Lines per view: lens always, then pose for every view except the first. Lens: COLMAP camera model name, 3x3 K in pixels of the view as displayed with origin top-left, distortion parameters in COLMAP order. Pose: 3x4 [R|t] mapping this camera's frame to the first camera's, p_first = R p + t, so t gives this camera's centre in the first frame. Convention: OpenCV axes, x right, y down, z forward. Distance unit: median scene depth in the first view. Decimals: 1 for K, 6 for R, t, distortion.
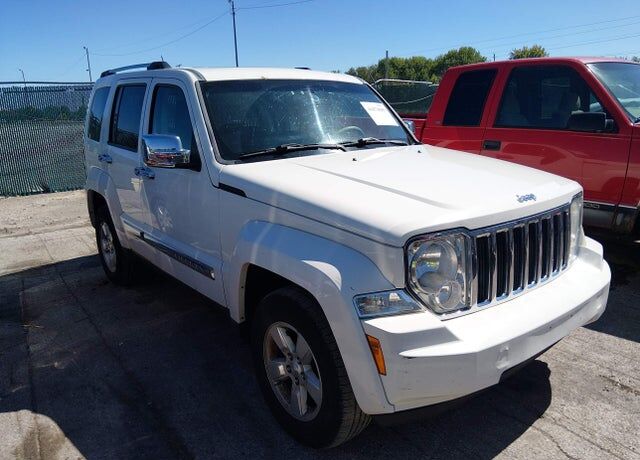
lens RADIAL K [[601.9, 0, 320.0], [0, 601.9, 230.0], [0, 0, 1]] dist [0.004390, 0.000143]
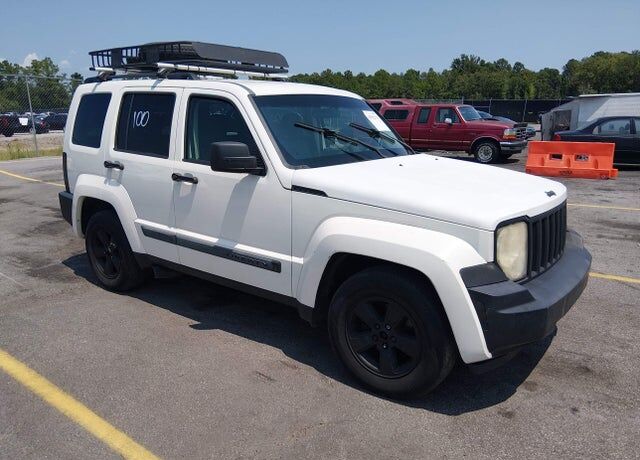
lens RADIAL K [[601.9, 0, 320.0], [0, 601.9, 230.0], [0, 0, 1]] dist [0.004390, 0.000143]
pose [[0.970384, -0.028638, 0.239862, -0.440178], [0.030285, 0.999536, -0.003184, 0.014017], [-0.239660, 0.010354, 0.970802, -0.147216]]
